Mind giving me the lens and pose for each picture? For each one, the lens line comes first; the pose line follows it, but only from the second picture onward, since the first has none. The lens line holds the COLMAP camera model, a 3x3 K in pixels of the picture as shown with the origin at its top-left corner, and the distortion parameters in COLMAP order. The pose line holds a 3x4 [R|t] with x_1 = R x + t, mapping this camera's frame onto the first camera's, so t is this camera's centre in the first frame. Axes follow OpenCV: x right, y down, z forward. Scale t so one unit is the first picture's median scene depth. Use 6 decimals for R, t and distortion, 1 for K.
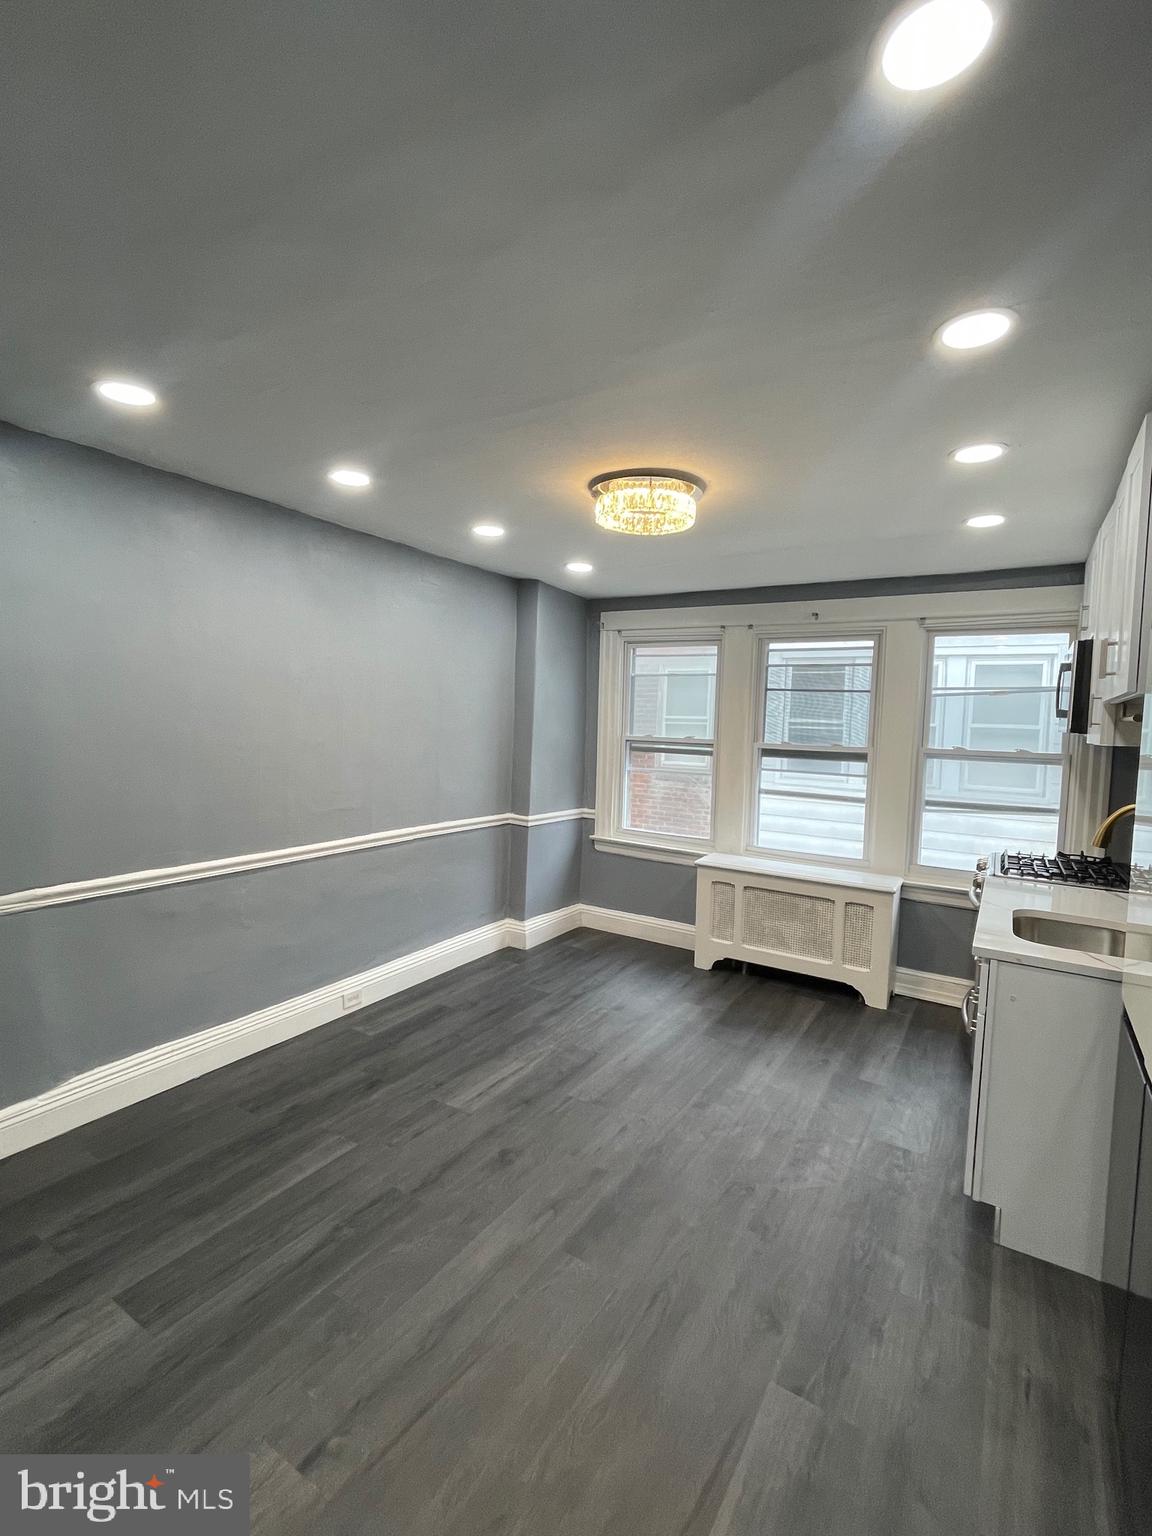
lens RADIAL K [[708.0, 0, 577.3], [0, 708.0, 767.5], [0, 0, 1]] dist [-0.003908, -0.000487]
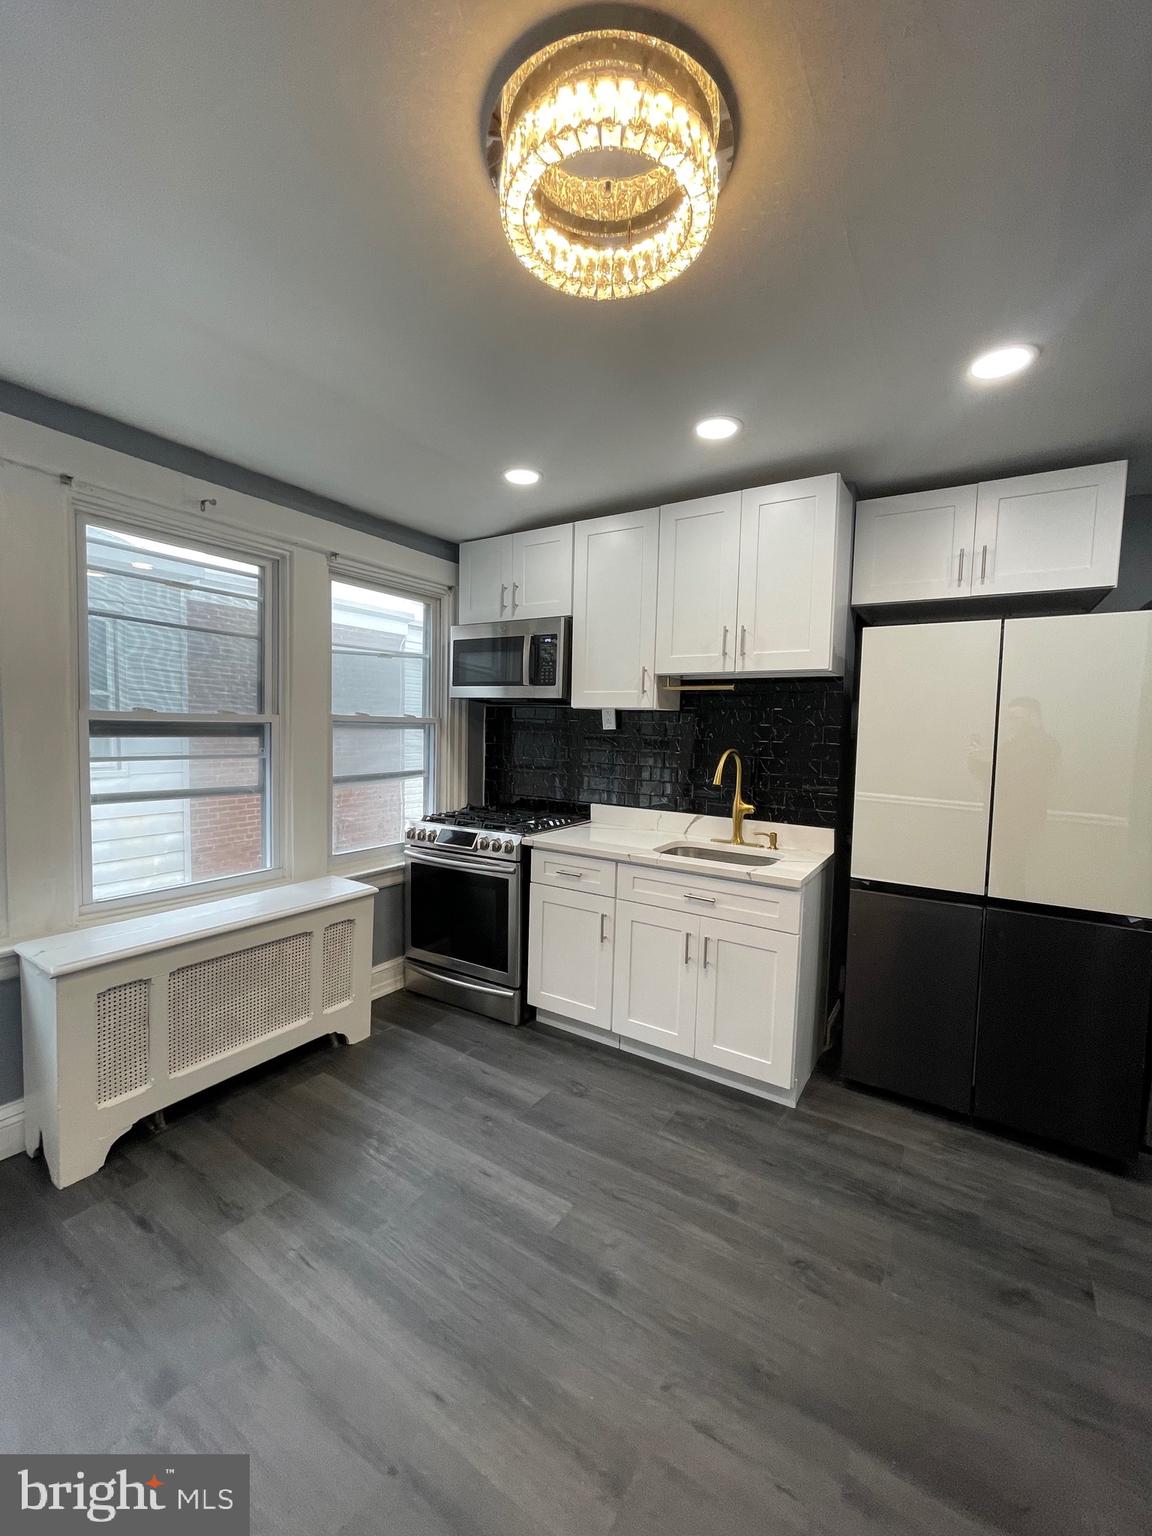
lens RADIAL K [[620.2, 0, 576.3], [0, 620.2, 767.3], [0, 0, 1]] dist [-0.001496, 0.000870]
pose [[0.013559, -0.098418, 0.995053, -0.224111], [0.040632, 0.994377, 0.097798, -0.024790], [-0.999082, 0.039105, 0.017482, 0.674402]]
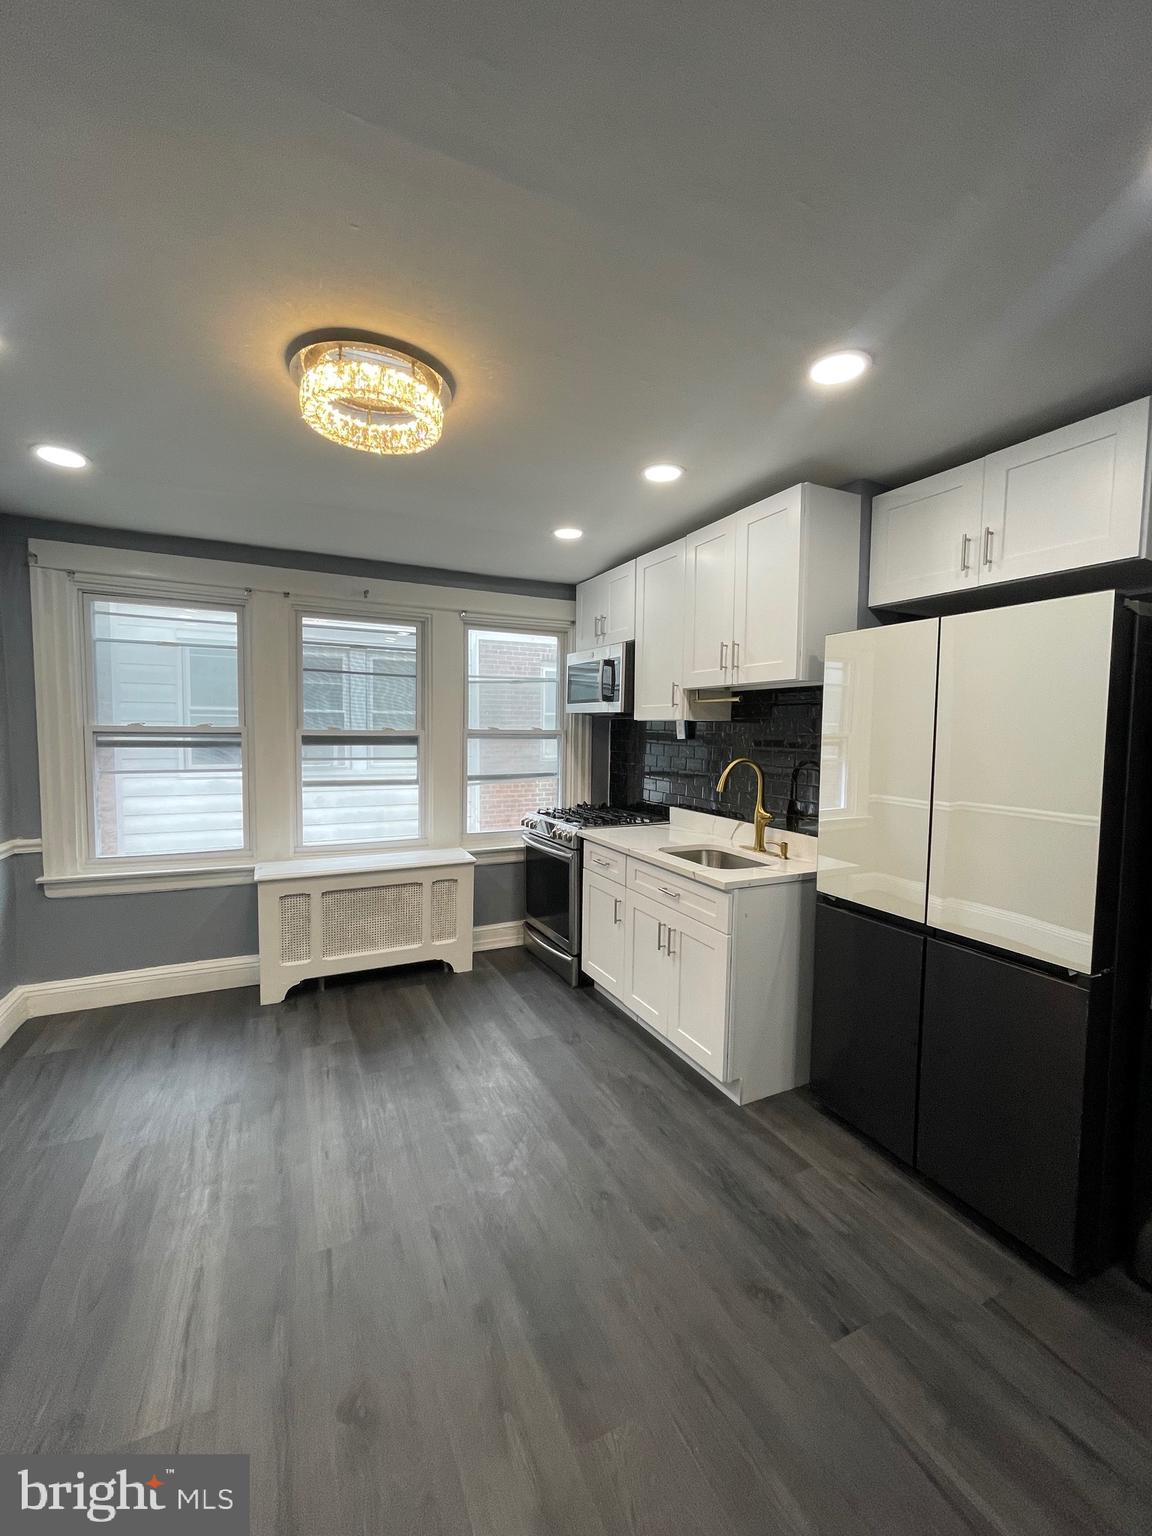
lens RADIAL K [[620.2, 0, 576.5], [0, 620.2, 768.0], [0, 0, 1]] dist [-0.001496, 0.000870]
pose [[0.528370, -0.081855, 0.845059, -0.238347], [0.058761, 0.996480, 0.059782, -0.013974], [-0.846978, 0.018070, 0.531320, 0.320652]]
